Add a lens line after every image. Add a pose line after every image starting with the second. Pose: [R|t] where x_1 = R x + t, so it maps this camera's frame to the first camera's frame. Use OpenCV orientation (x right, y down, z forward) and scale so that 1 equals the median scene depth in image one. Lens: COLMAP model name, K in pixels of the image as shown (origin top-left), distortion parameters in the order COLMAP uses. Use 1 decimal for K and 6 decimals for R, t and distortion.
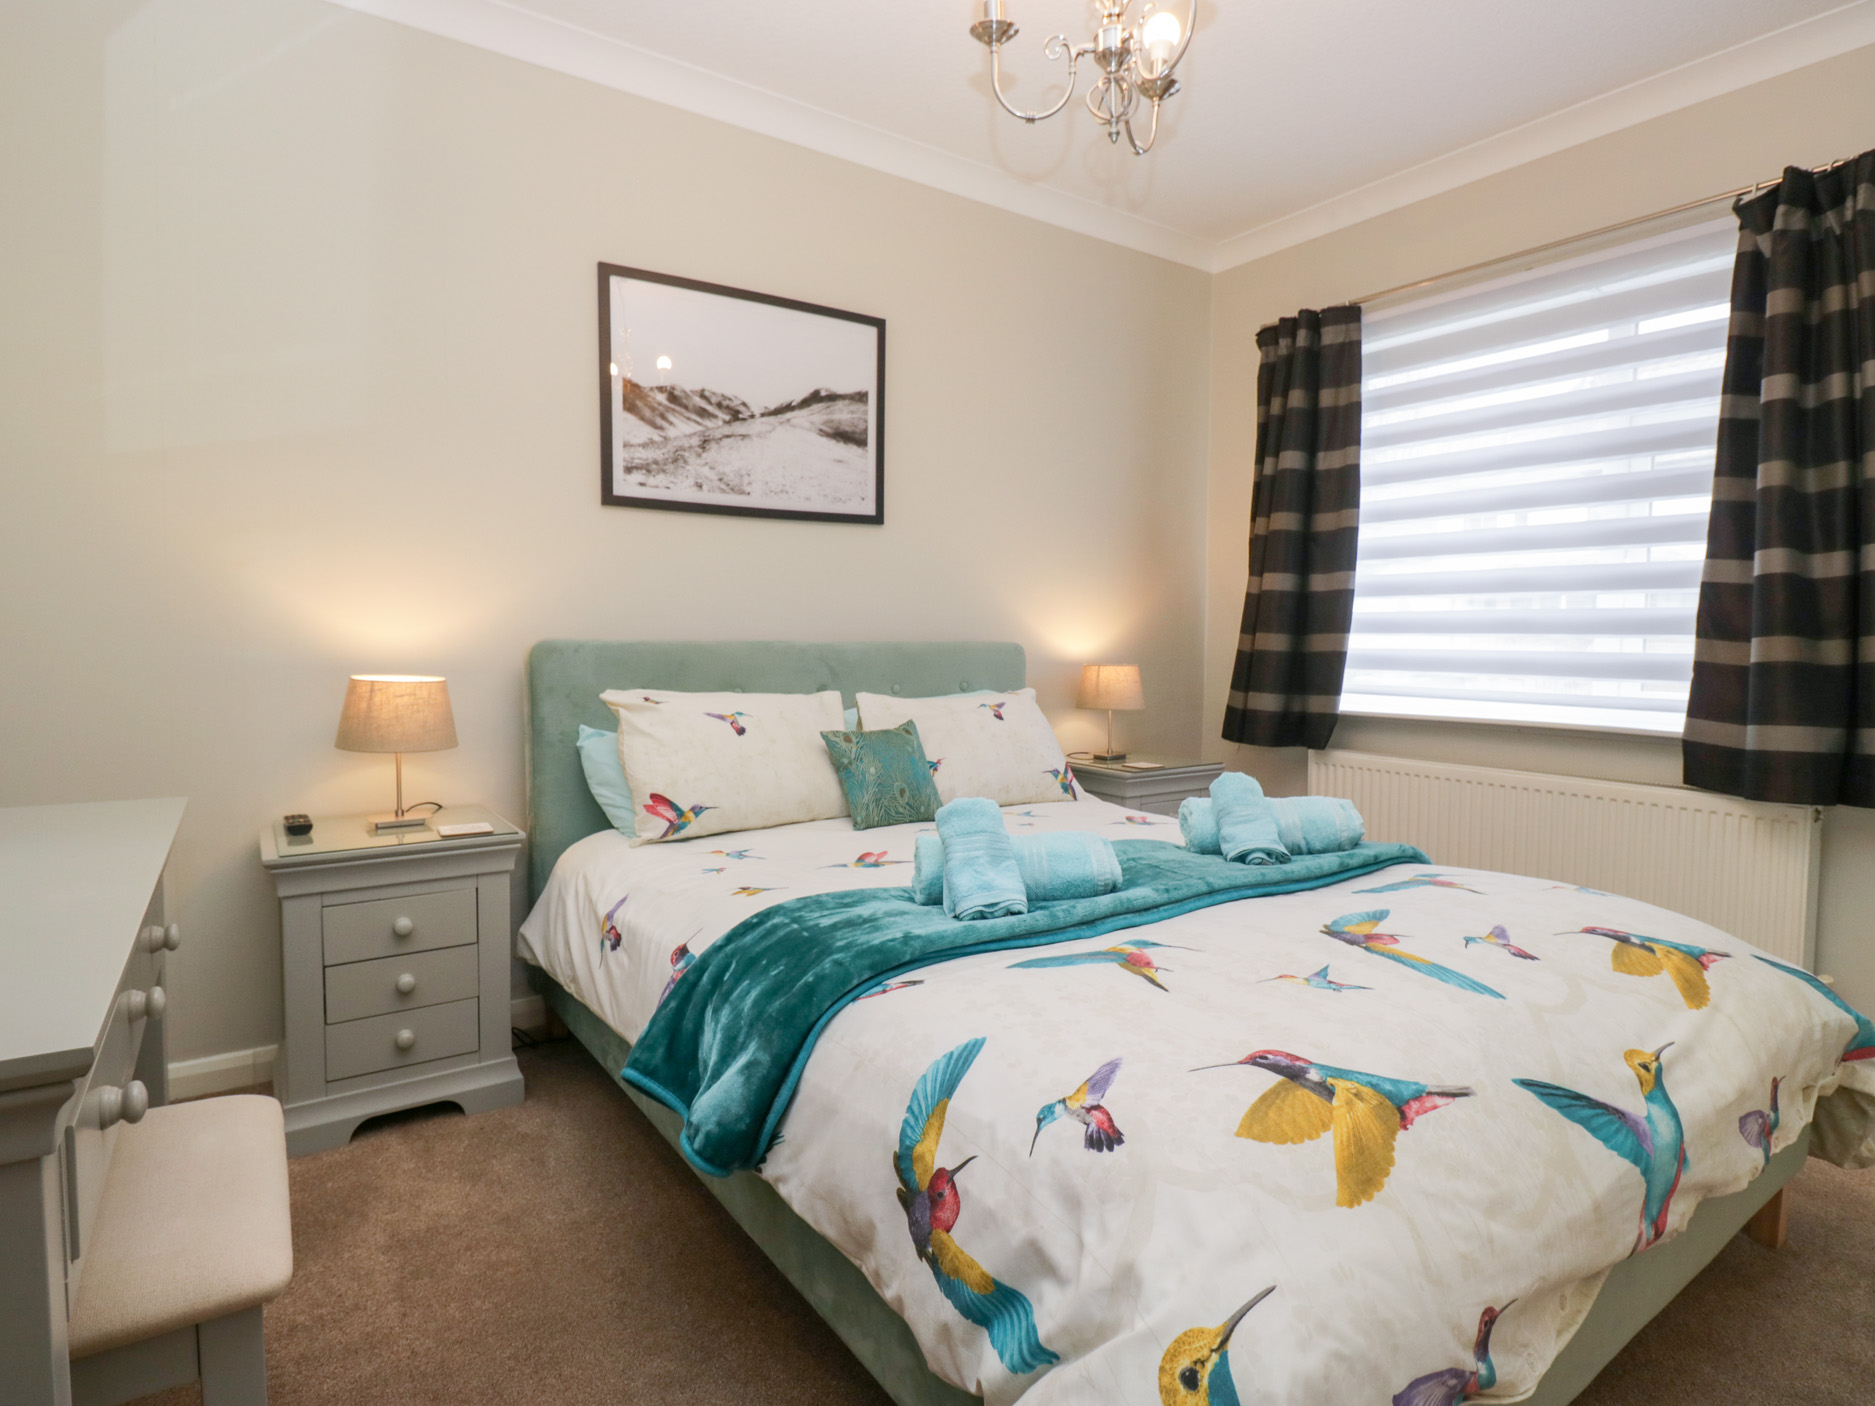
lens RADIAL K [[978.2, 0, 937.5], [0, 978.2, 703.0], [0, 0, 1]] dist [-0.028841, -0.000534]
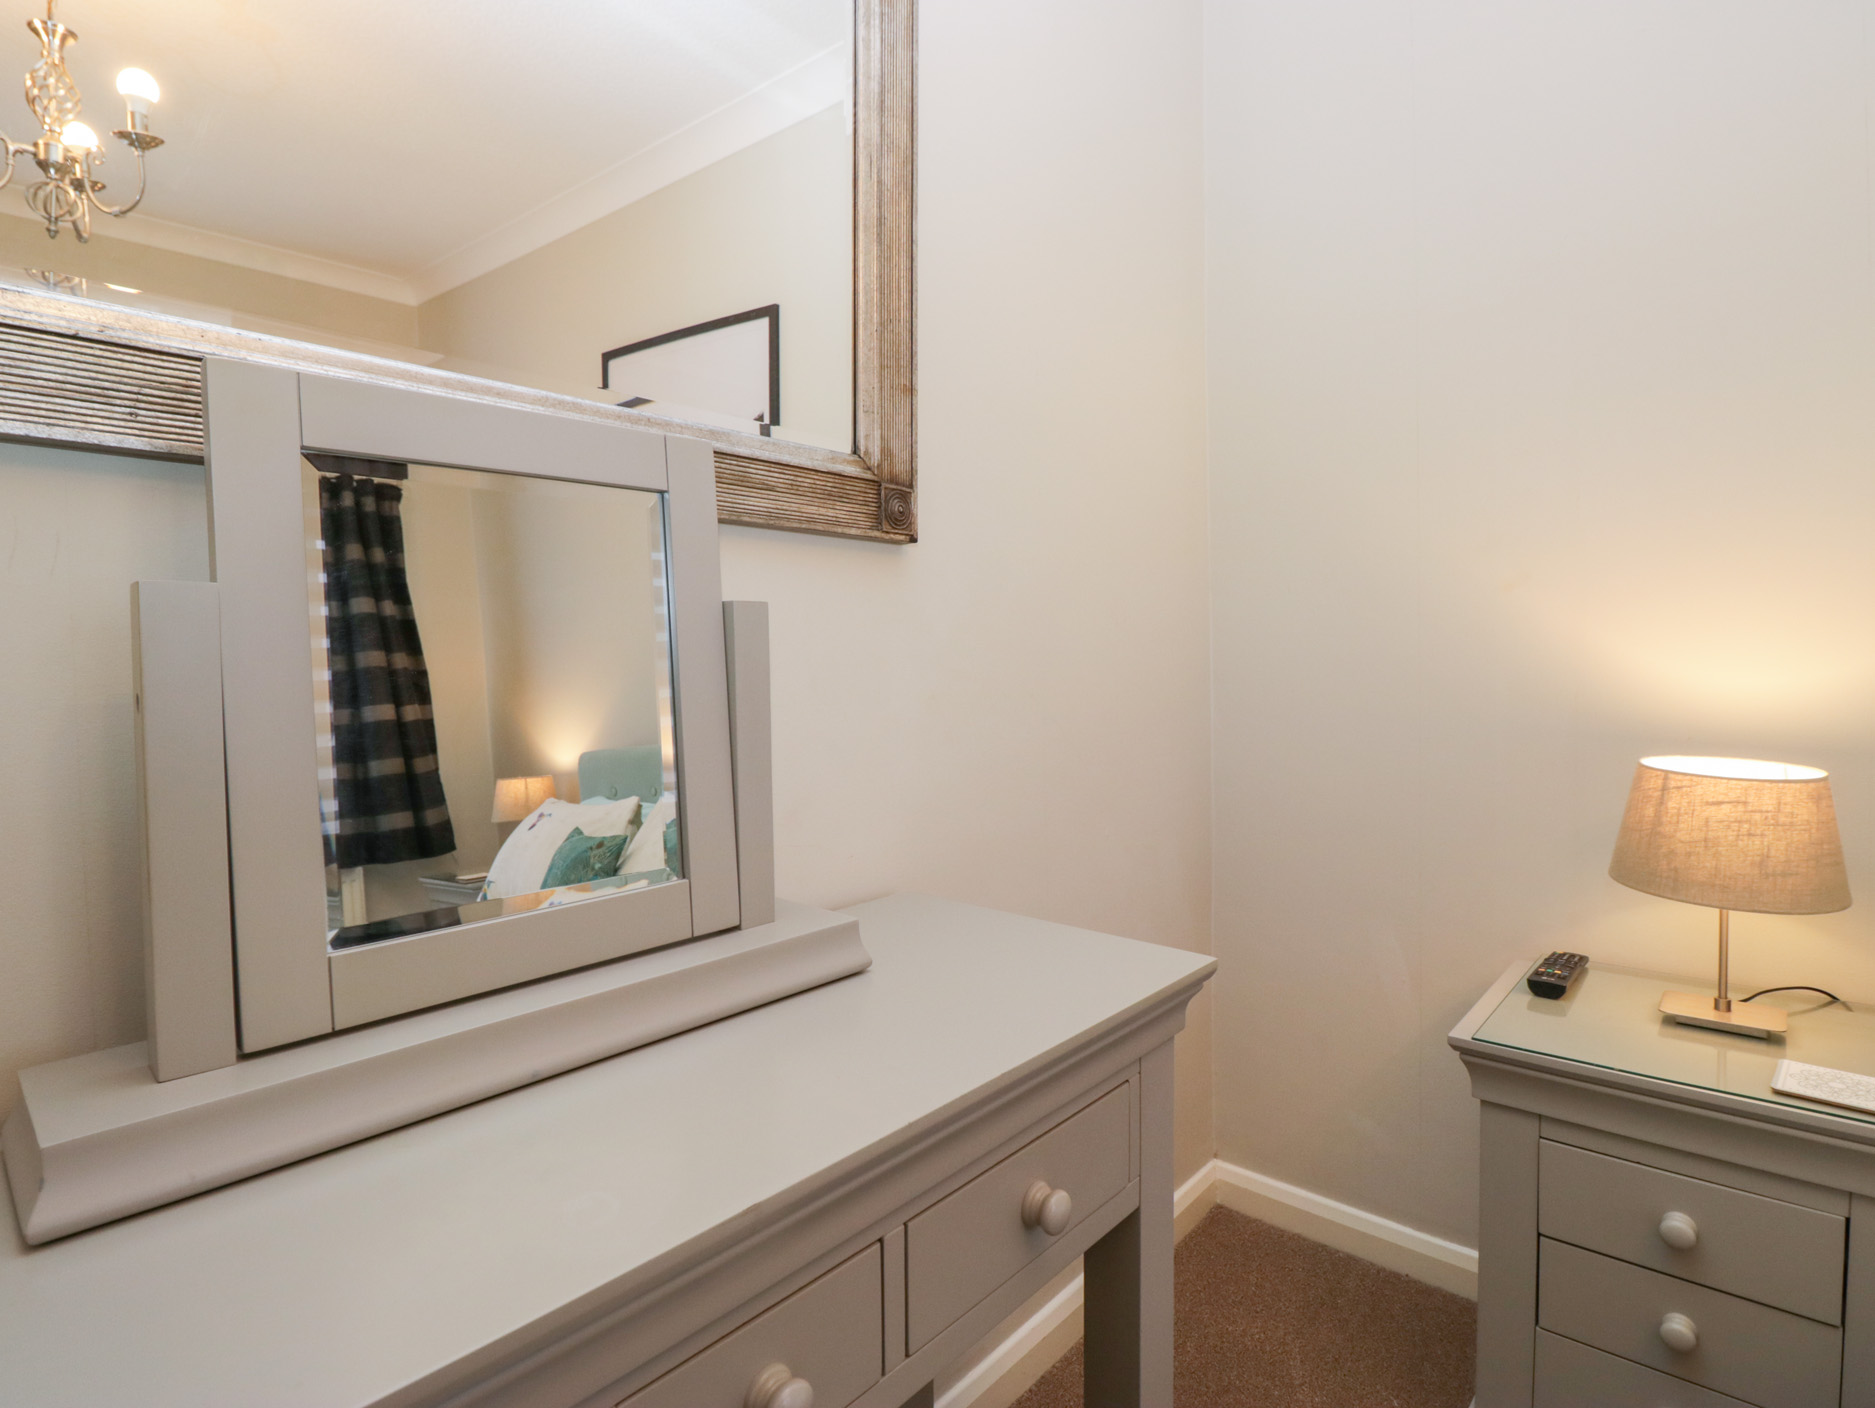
lens RADIAL K [[978.2, 0, 937.5], [0, 978.2, 704.0], [0, 0, 1]] dist [-0.028841, -0.000534]
pose [[0.228964, 0.018192, -0.973265, -0.133237], [-0.055374, 0.998450, 0.005636, -0.041549], [0.971859, 0.052603, 0.229616, 0.453351]]
